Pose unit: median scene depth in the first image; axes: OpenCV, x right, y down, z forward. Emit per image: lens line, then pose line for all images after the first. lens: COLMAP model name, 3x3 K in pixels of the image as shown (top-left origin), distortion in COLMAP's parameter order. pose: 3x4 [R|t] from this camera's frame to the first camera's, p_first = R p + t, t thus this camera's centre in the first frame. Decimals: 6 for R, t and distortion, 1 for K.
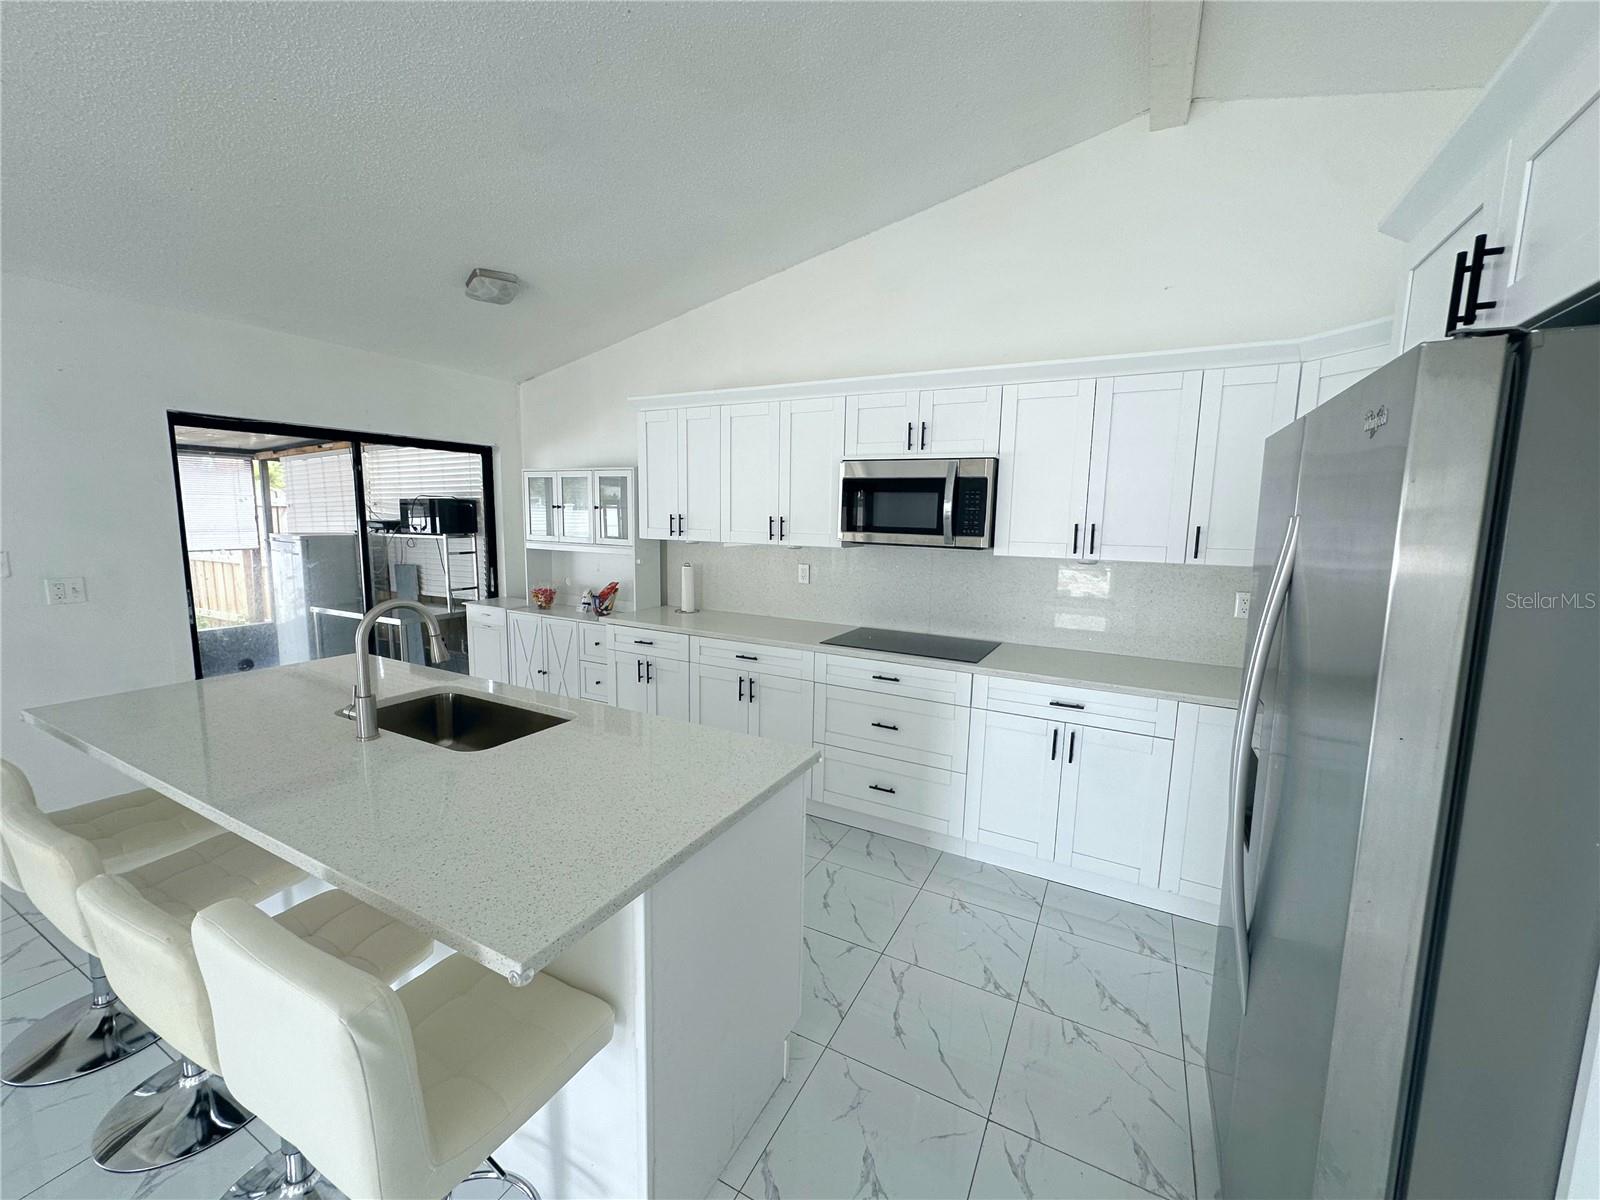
lens RADIAL K [[641.0, 0, 798.8], [0, 641.0, 597.5], [0, 0, 1]] dist [-0.001440, -0.000085]
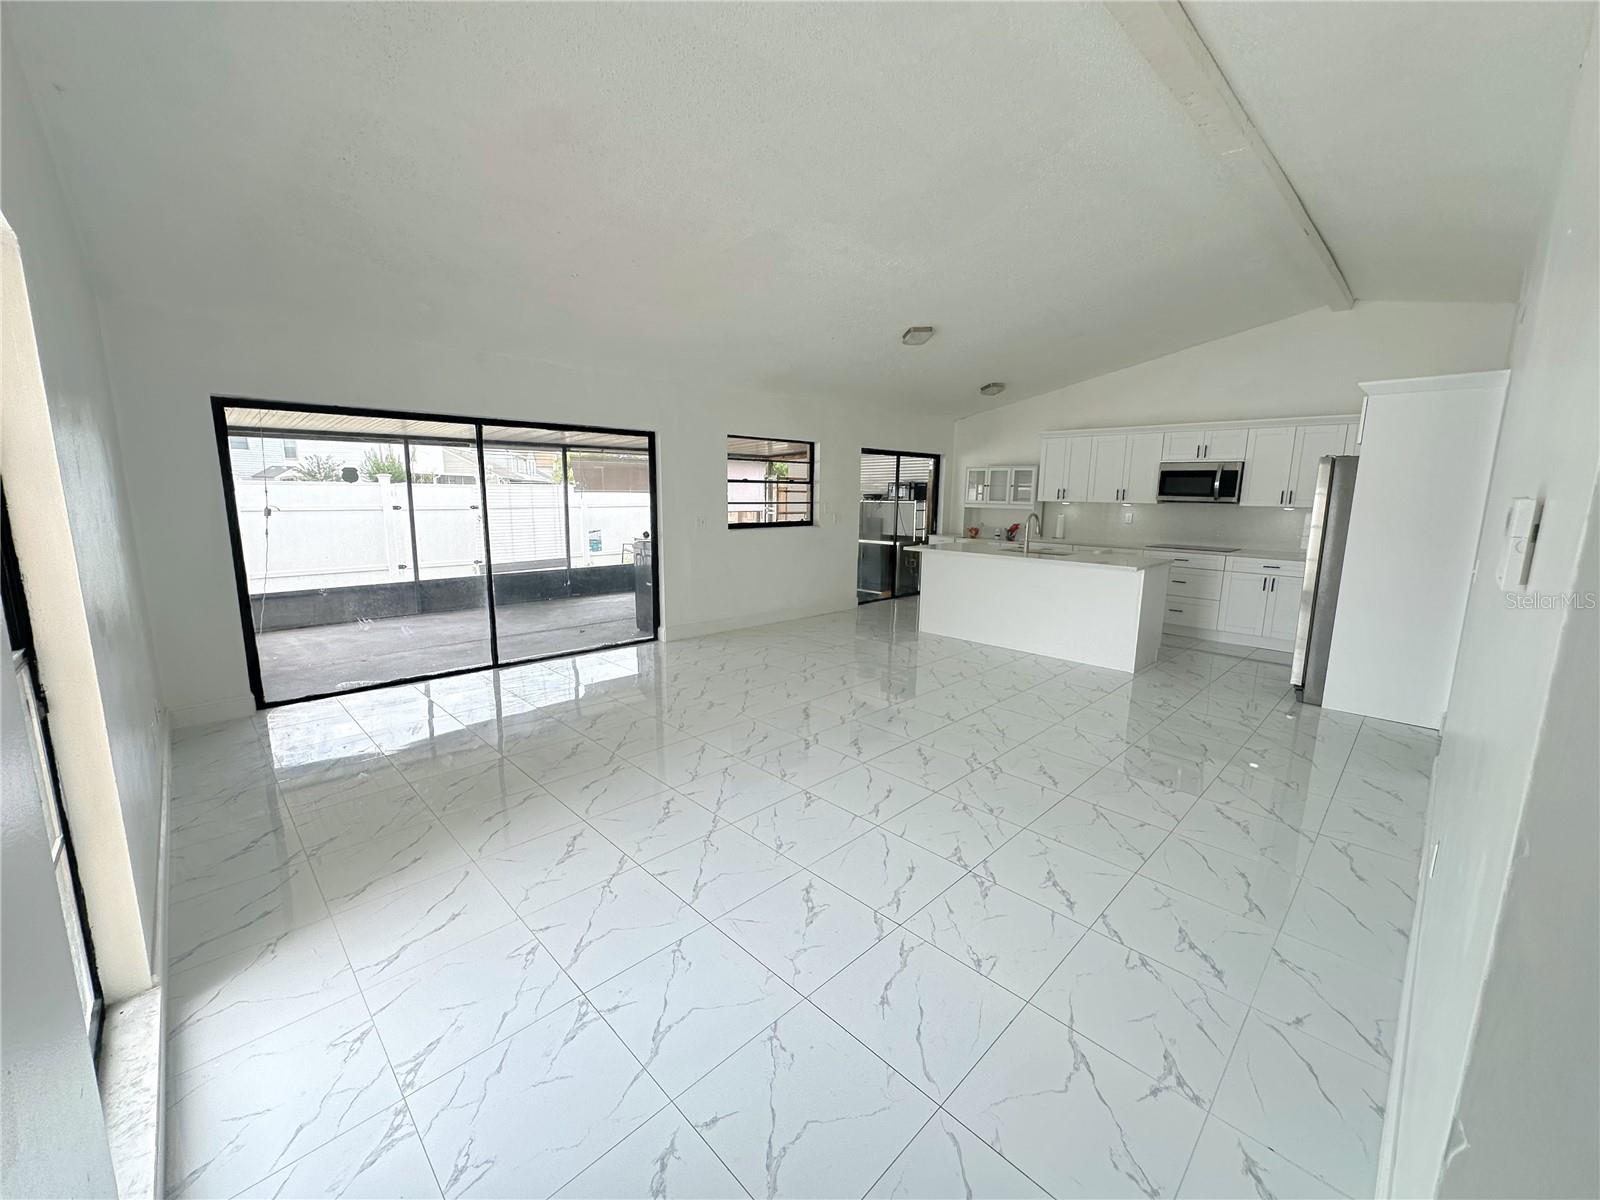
lens RADIAL K [[641.0, 0, 798.8], [0, 641.0, 597.5], [0, 0, 1]] dist [-0.001440, -0.000085]
pose [[0.954987, 0.043434, -0.293451, -0.365286], [-0.034467, 0.998769, 0.035661, 0.168847], [0.294638, -0.023942, 0.955309, -1.179209]]
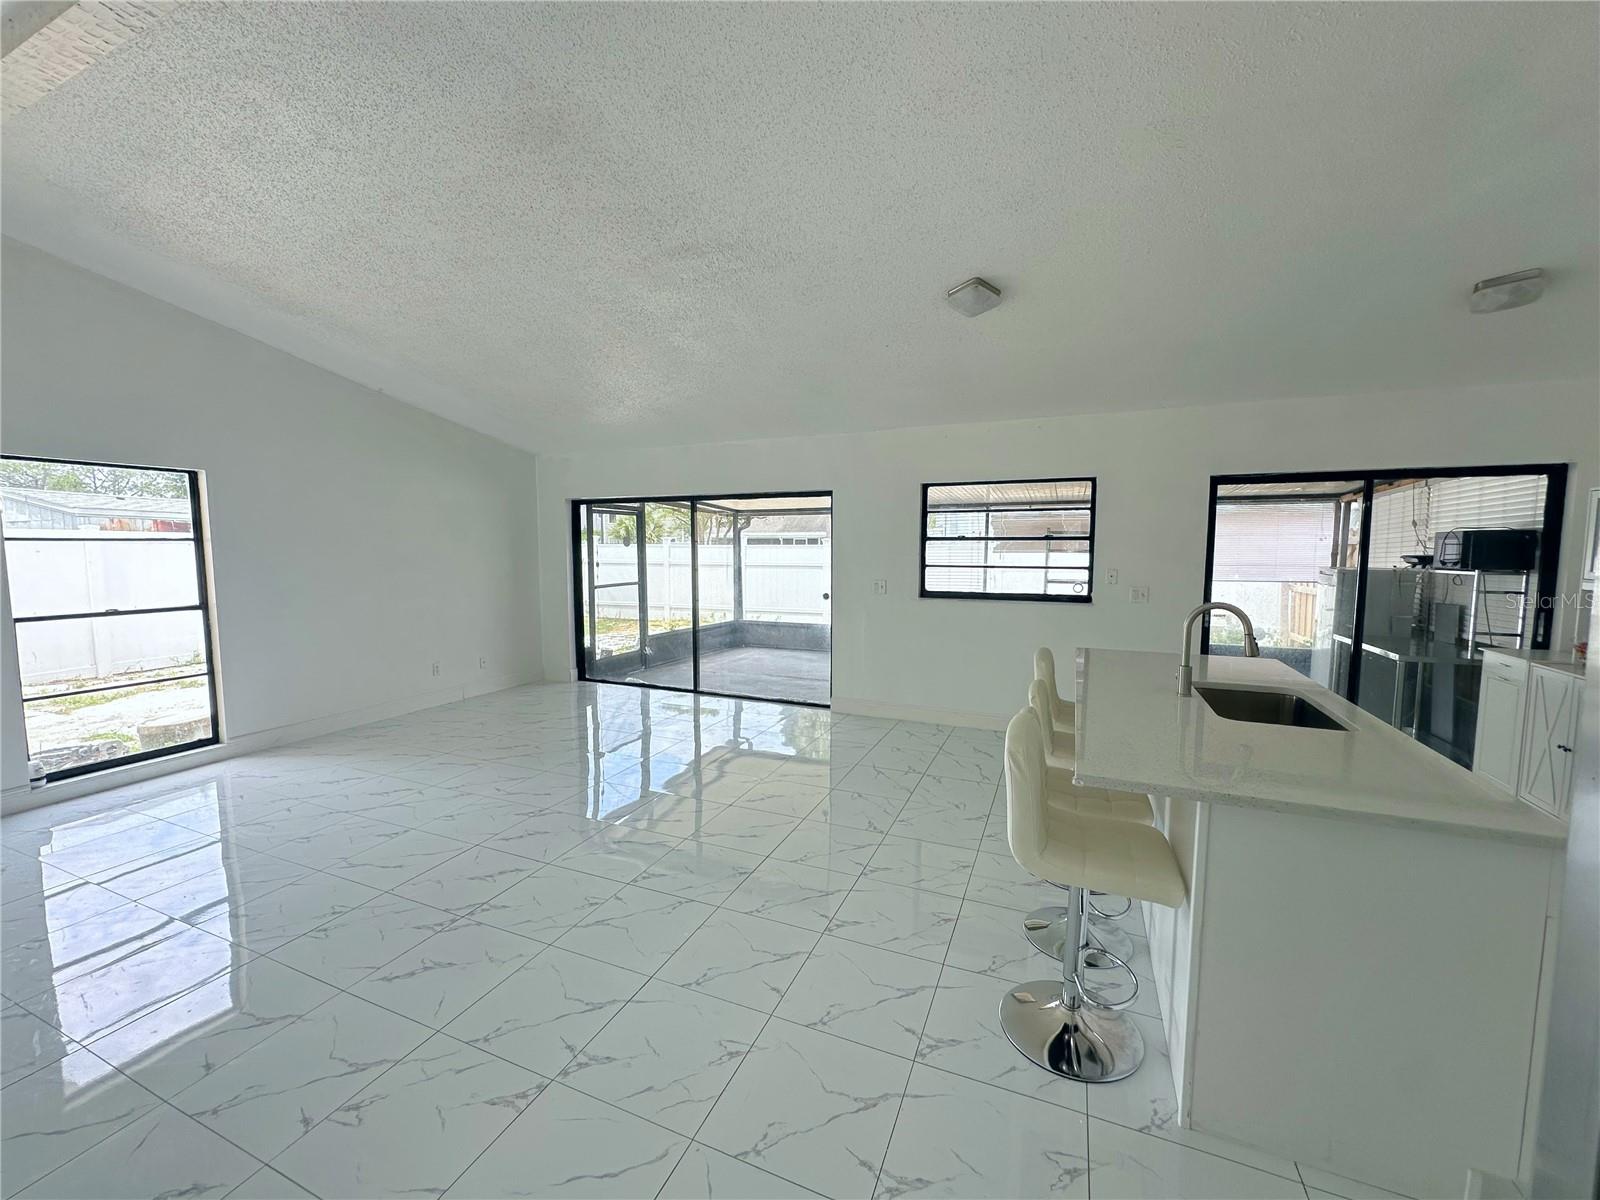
lens RADIAL K [[641.0, 0, 798.8], [0, 641.0, 597.5], [0, 0, 1]] dist [-0.001440, -0.000085]
pose [[0.085097, 0.065570, -0.994213, 0.299863], [-0.130855, 0.989925, 0.054087, 0.016779], [0.987743, 0.125495, 0.092819, -0.007641]]
